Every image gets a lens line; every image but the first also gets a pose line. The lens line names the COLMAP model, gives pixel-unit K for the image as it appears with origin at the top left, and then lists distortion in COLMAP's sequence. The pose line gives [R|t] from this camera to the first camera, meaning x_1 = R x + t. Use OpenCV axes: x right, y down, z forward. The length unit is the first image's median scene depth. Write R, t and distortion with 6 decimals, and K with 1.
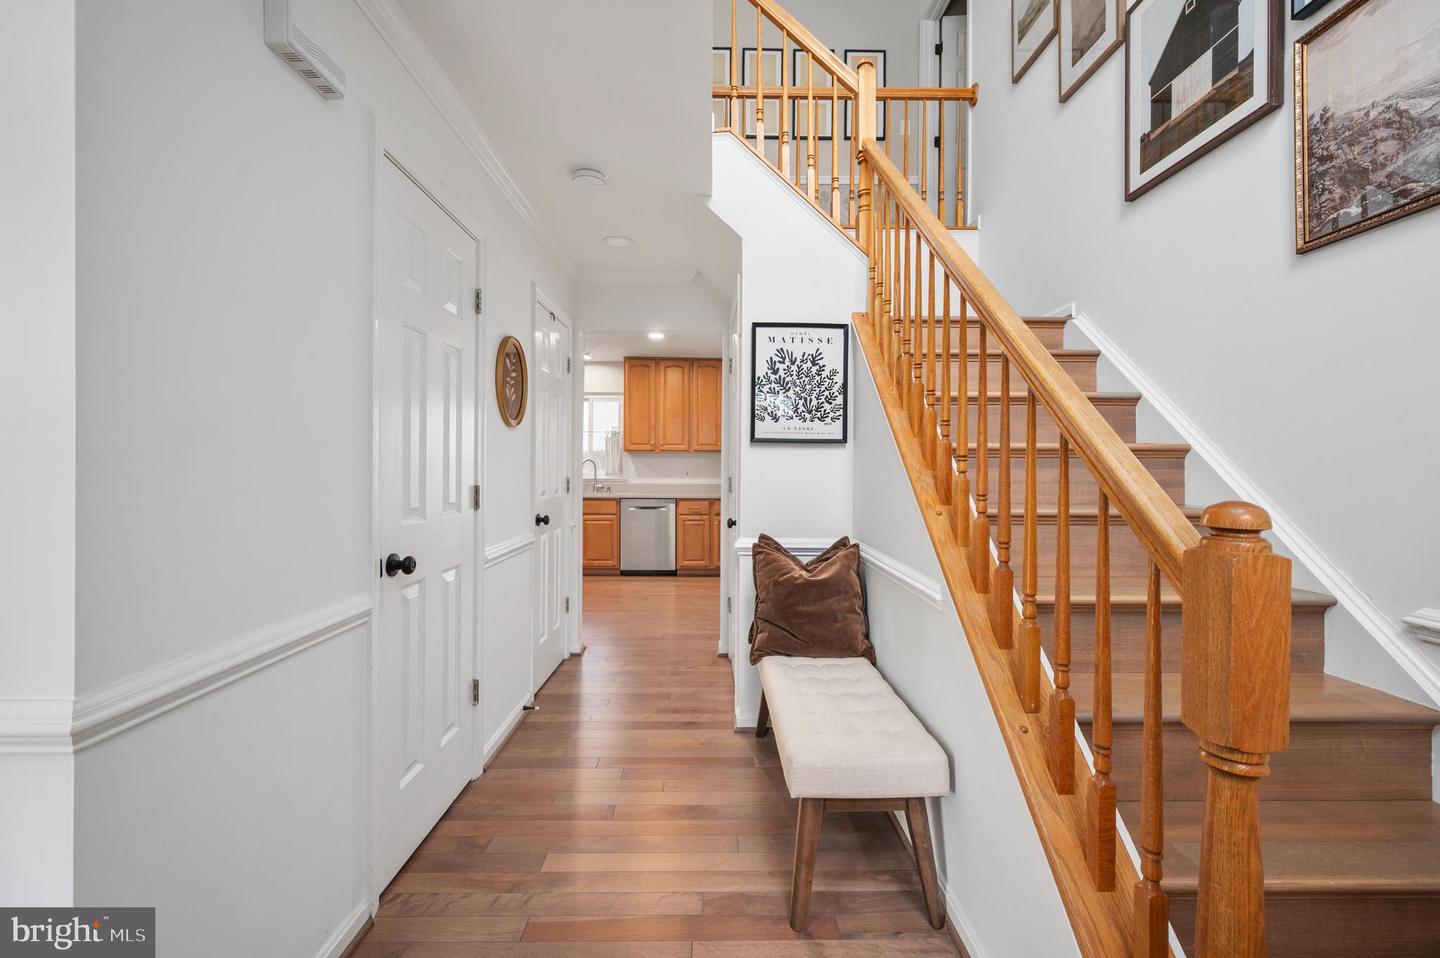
lens RADIAL K [[573.7, 0, 720.0], [0, 573.7, 467.5], [0, 0, 1]] dist [0.000273, -0.000280]
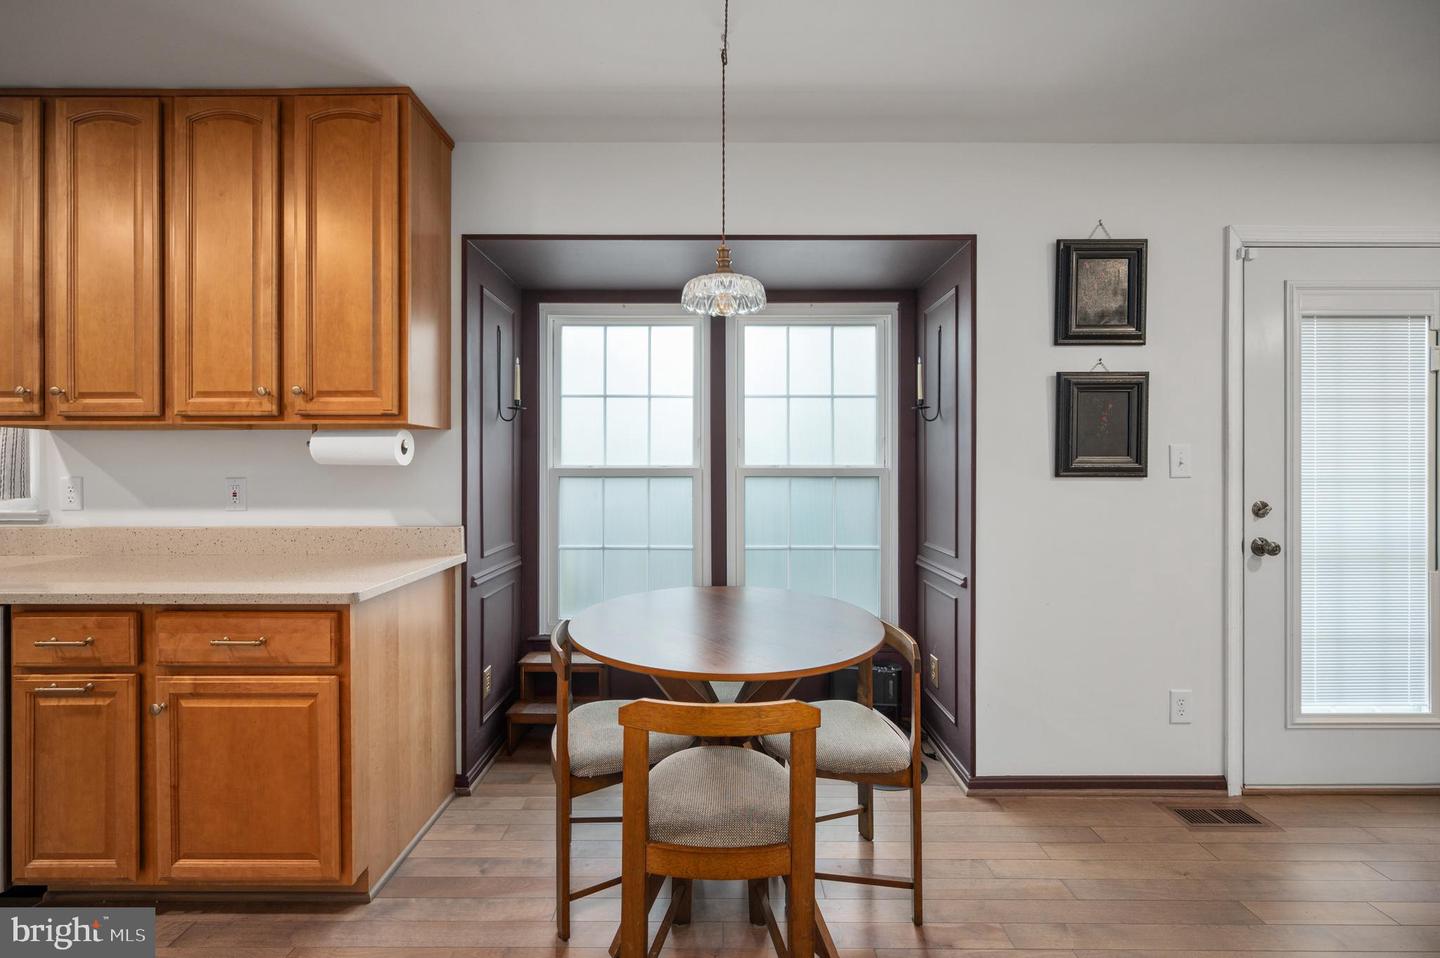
lens RADIAL K [[573.7, 0, 720.0], [0, 573.7, 467.5], [0, 0, 1]] dist [0.000273, -0.000280]
pose [[0.999903, -0.005499, -0.012787, 0.250723], [0.005497, 0.999985, -0.000237, -0.003604], [0.012788, 0.000167, 0.999918, 0.808689]]
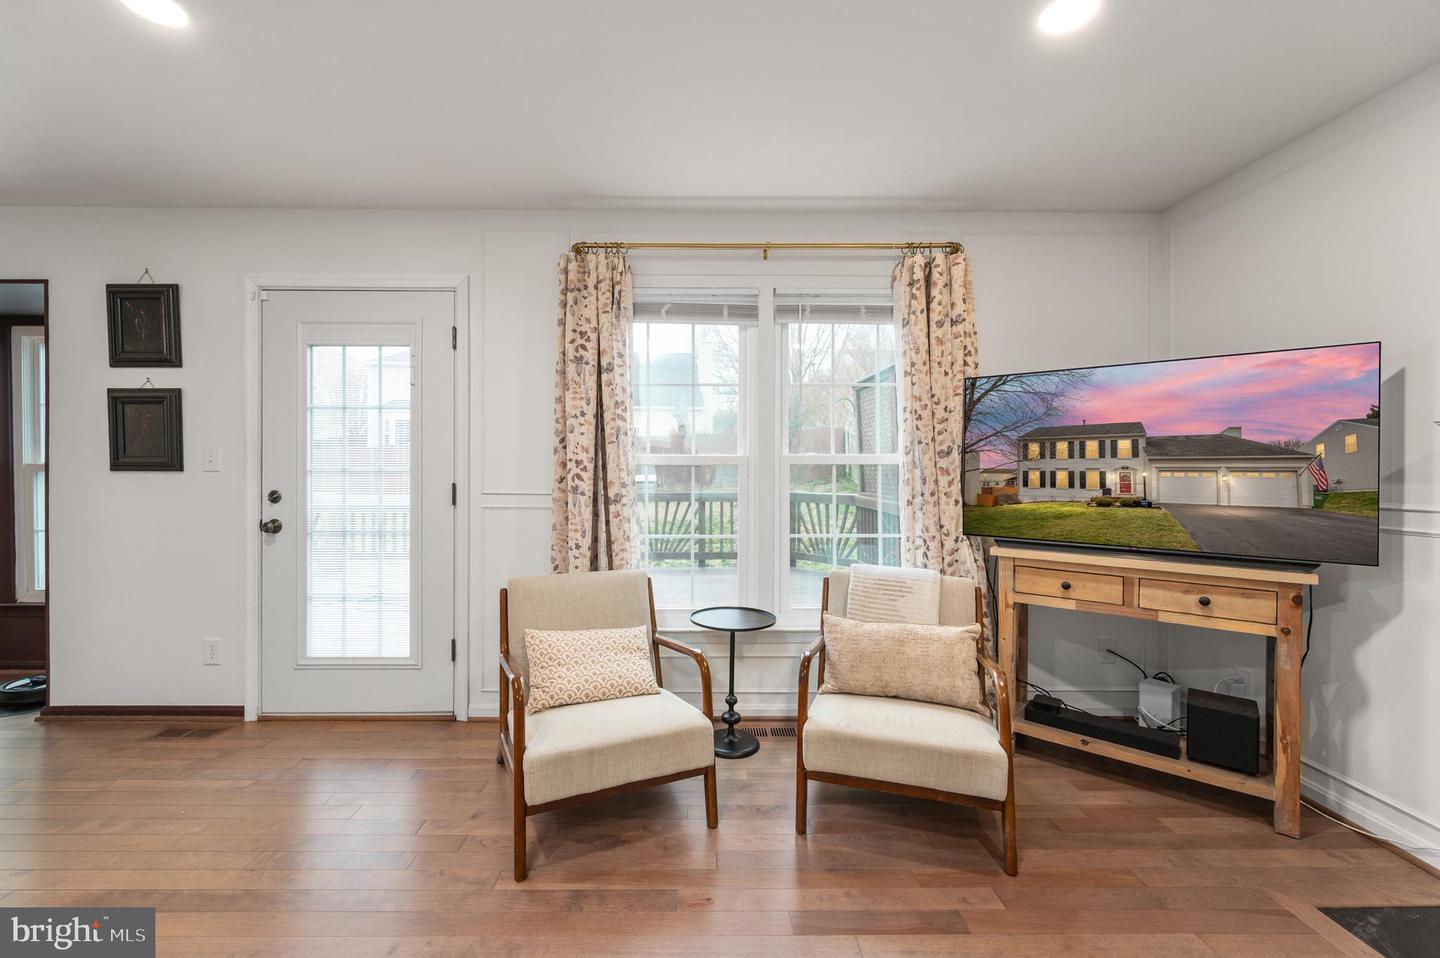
lens RADIAL K [[573.7, 0, 720.0], [0, 573.7, 467.5], [0, 0, 1]] dist [0.000273, -0.000280]
pose [[0.999998, -0.001863, -0.000897, 0.957528], [0.001868, 0.999982, 0.005665, -0.000861], [0.000886, -0.005666, 0.999984, 0.713250]]
